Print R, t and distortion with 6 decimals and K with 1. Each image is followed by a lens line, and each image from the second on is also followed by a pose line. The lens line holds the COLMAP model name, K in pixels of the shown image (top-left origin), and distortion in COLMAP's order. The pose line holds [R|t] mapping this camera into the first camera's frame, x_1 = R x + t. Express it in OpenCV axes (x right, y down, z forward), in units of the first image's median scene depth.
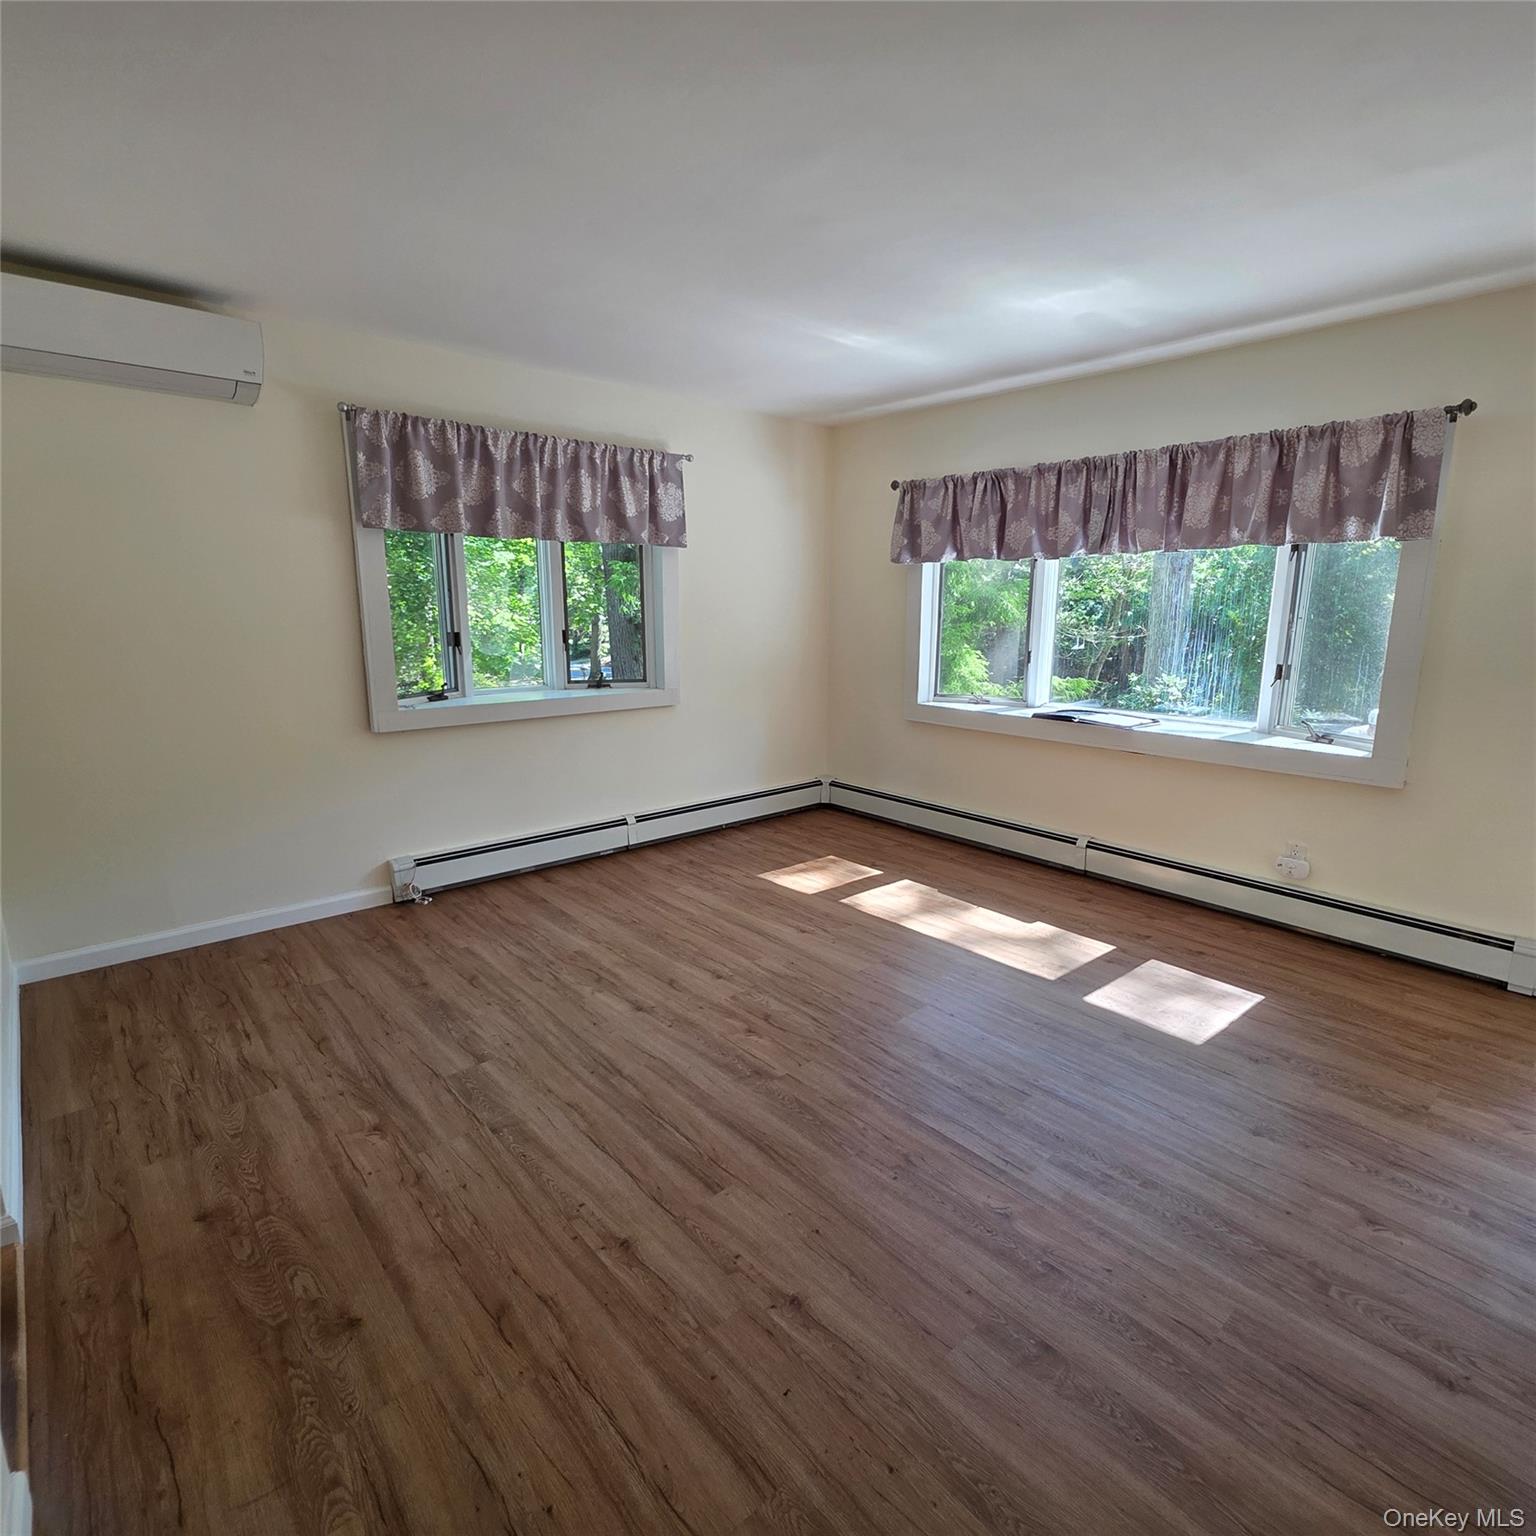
lens RADIAL K [[825.7, 0, 765.7], [0, 825.7, 767.0], [0, 0, 1]] dist [0.000784, -0.000582]
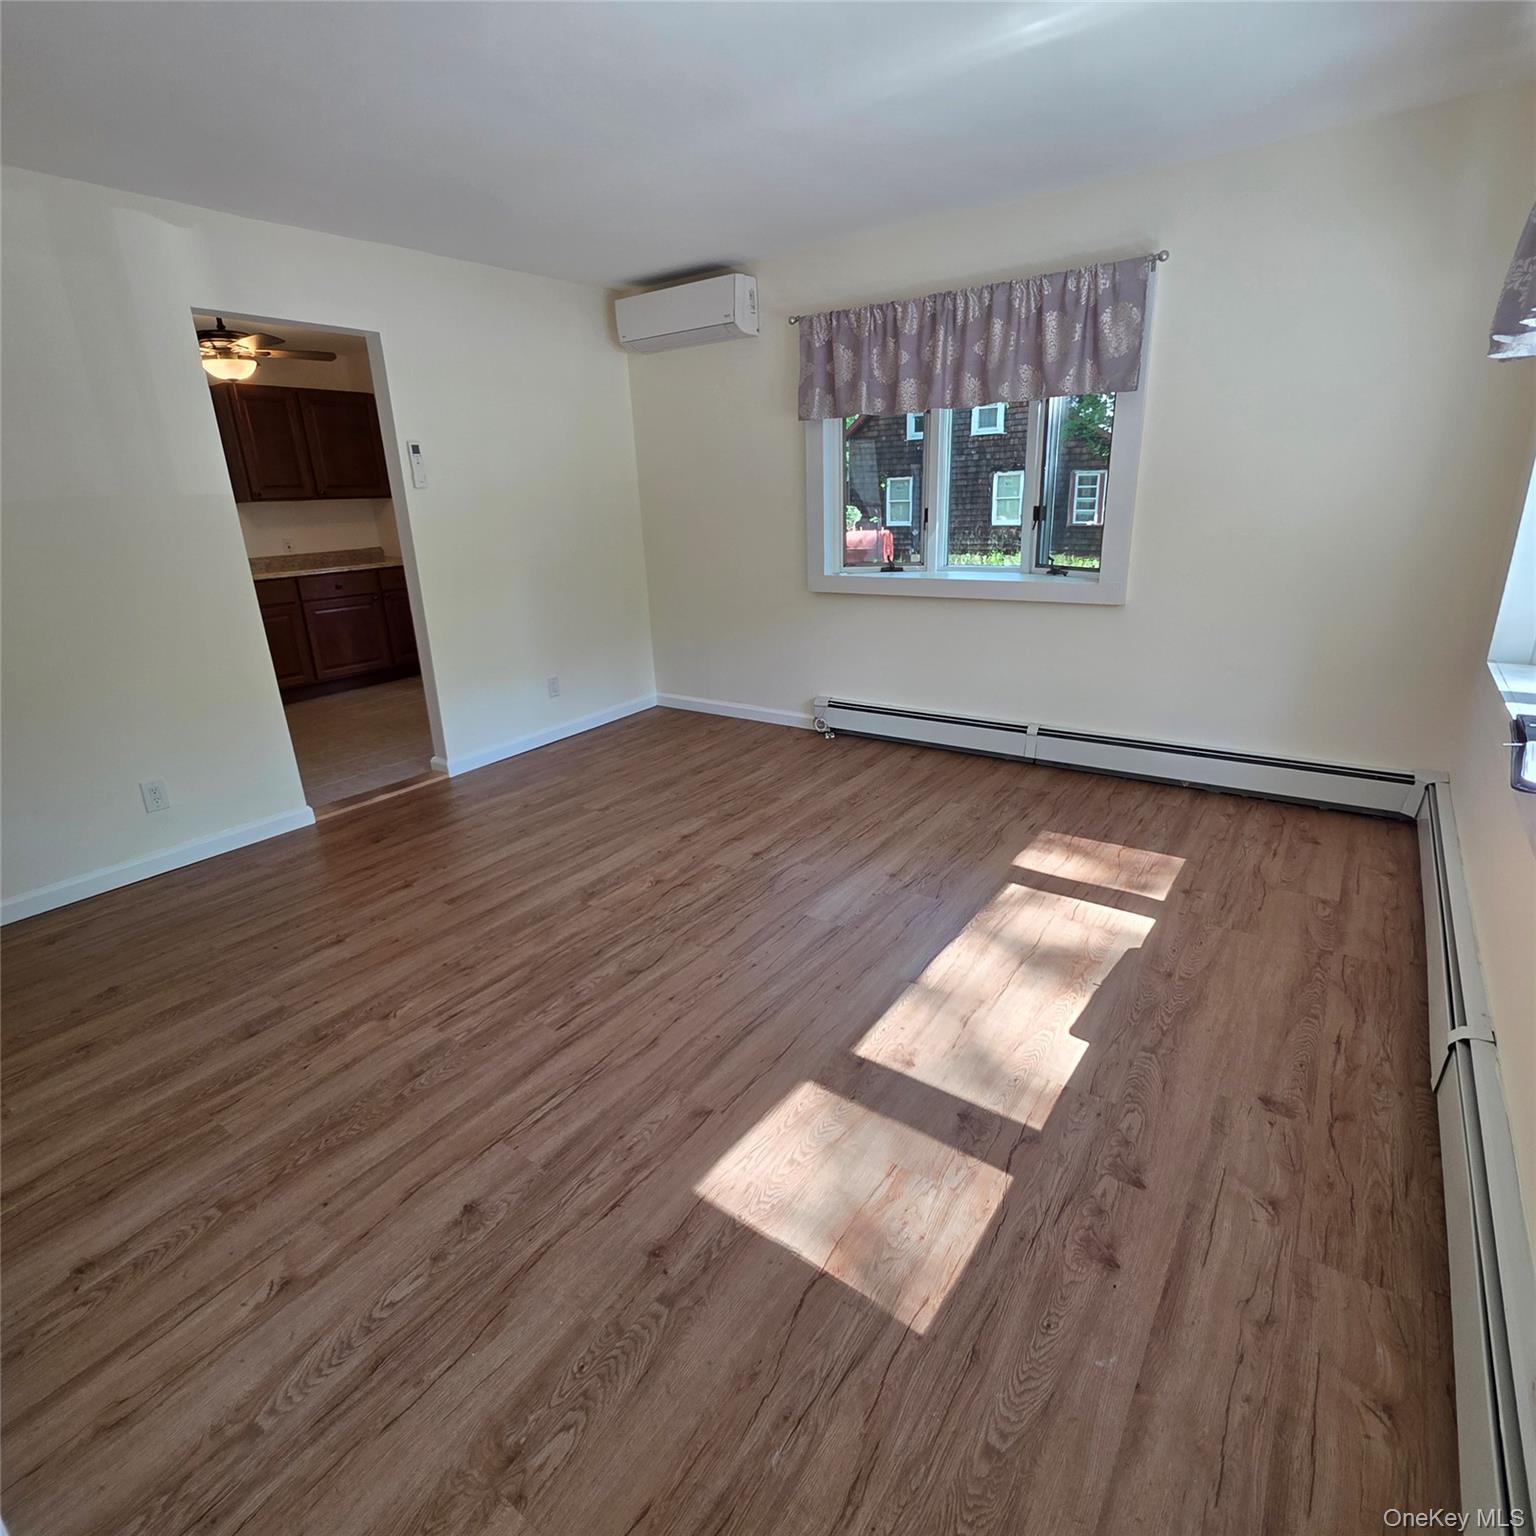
lens RADIAL K [[825.7, 0, 765.7], [0, 825.7, 767.0], [0, 0, 1]] dist [0.000784, -0.000582]
pose [[0.226663, 0.295088, -0.928195, 0.796031], [-0.157338, 0.951576, 0.264100, -0.113657], [0.961181, 0.086179, 0.262115, 0.665015]]
